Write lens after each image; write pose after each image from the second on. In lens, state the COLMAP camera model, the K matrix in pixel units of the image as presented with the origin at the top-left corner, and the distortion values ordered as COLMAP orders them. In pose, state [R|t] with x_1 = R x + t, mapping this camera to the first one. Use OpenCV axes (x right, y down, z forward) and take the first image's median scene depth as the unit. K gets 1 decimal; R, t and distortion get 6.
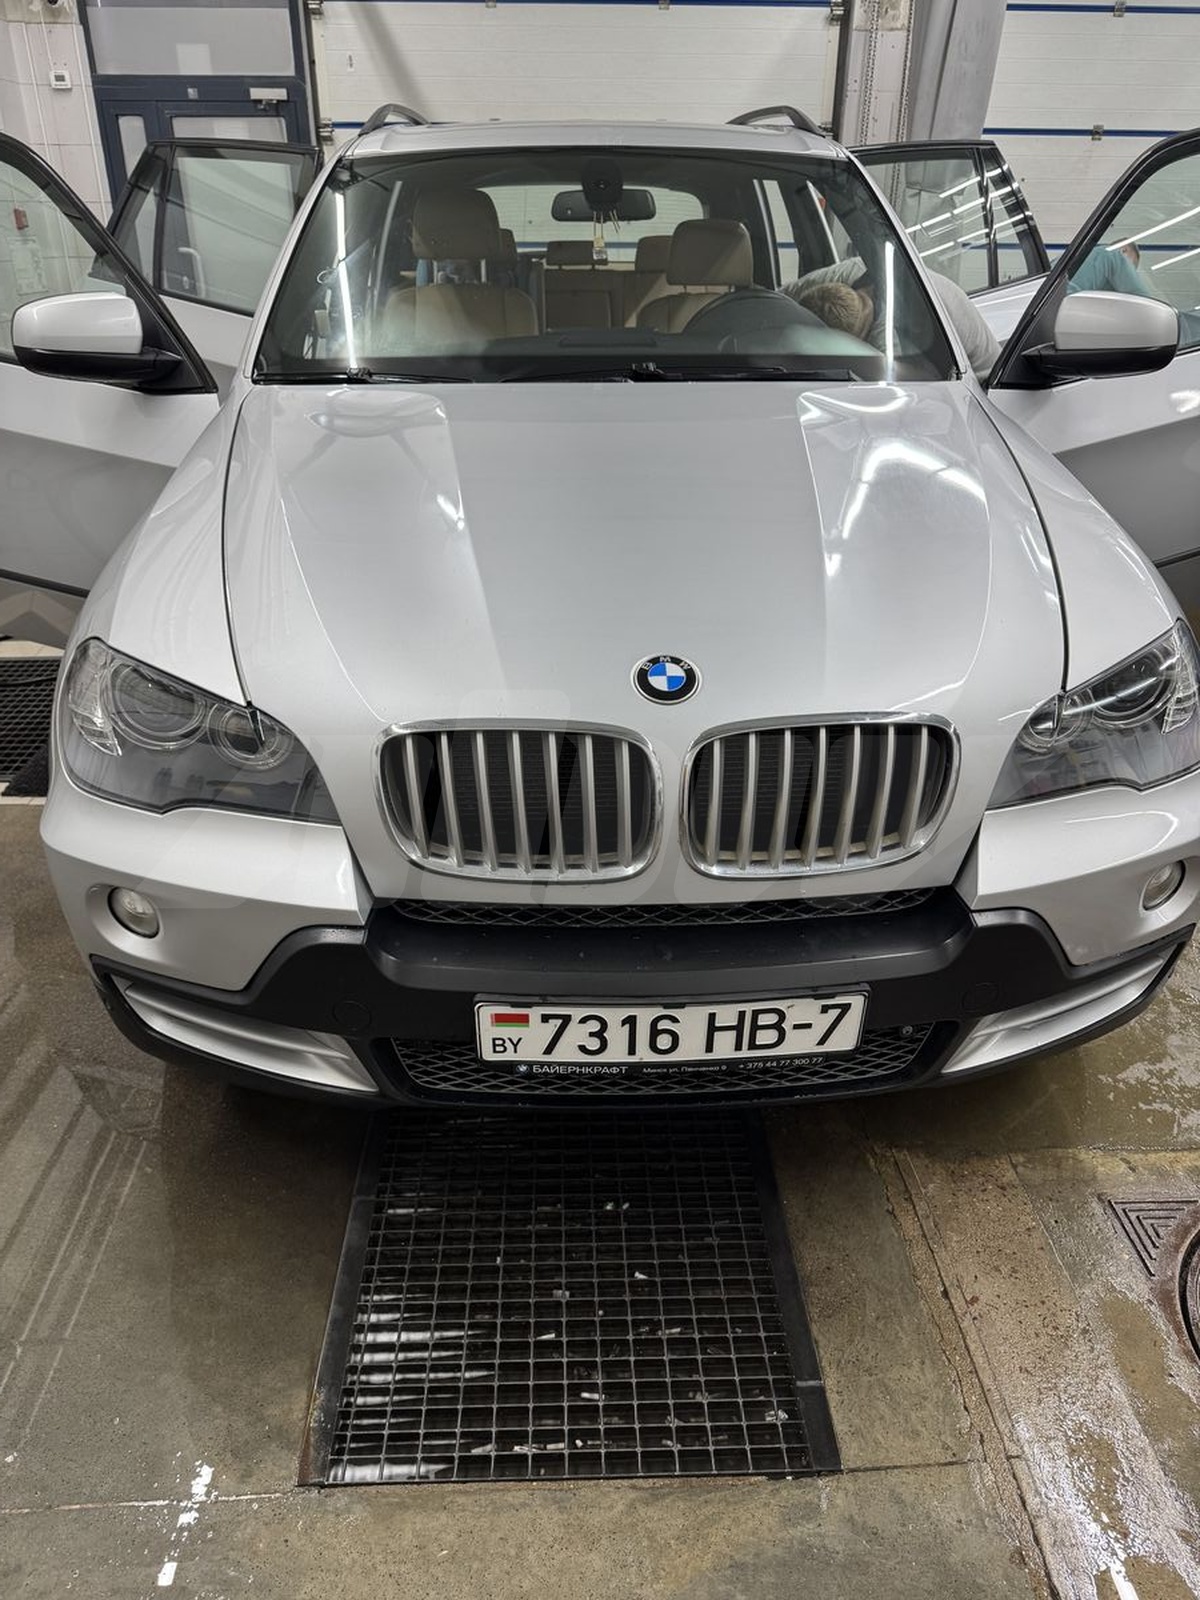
lens RADIAL K [[1120.9, 0, 604.3], [0, 1120.9, 799.2], [0, 0, 1]] dist [0.000423, -0.005224]
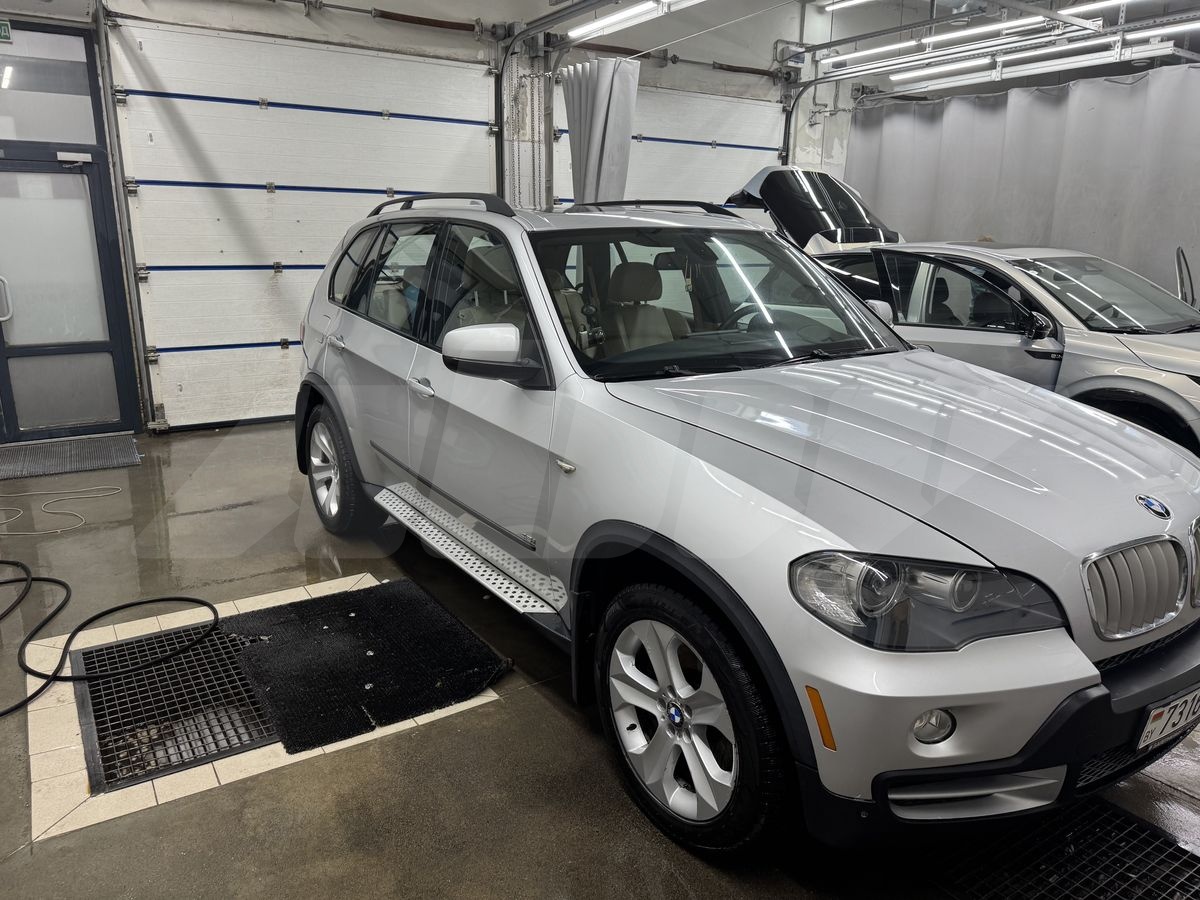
lens RADIAL K [[835.3, 0, 568.9], [0, 835.3, 449.2], [0, 0, 1]] dist [0.063228, -0.065970]
pose [[0.859910, -0.126640, 0.494487, -0.941405], [0.234958, 0.958209, -0.163190, -0.127513], [-0.453156, 0.256512, 0.853728, 0.127684]]
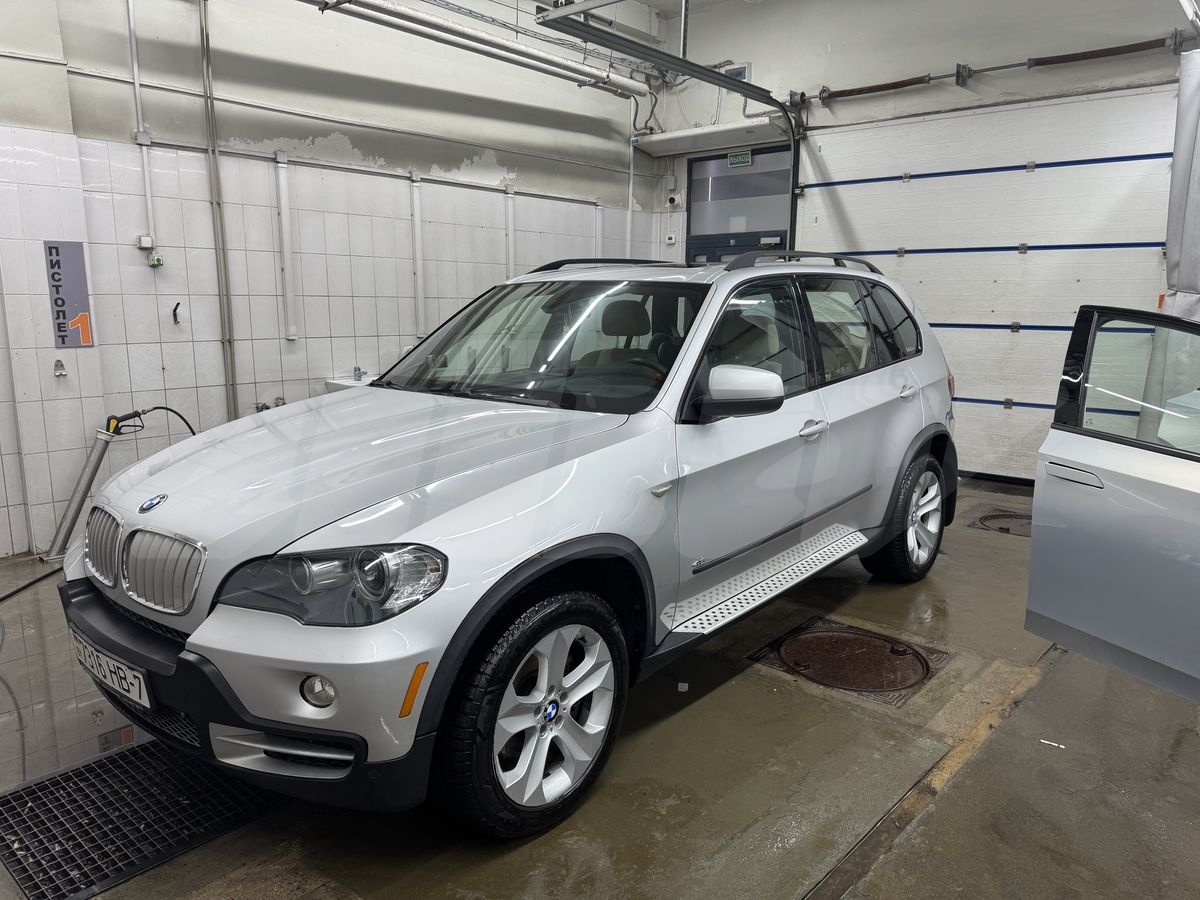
lens RADIAL K [[840.7, 0, 594.2], [0, 840.7, 451.1], [0, 0, 1]] dist [0.000423, -0.005224]
pose [[0.741883, 0.118151, -0.660038, 1.016557], [-0.311226, 0.932573, -0.182882, -0.096637], [0.593926, 0.341098, 0.728632, 0.147116]]
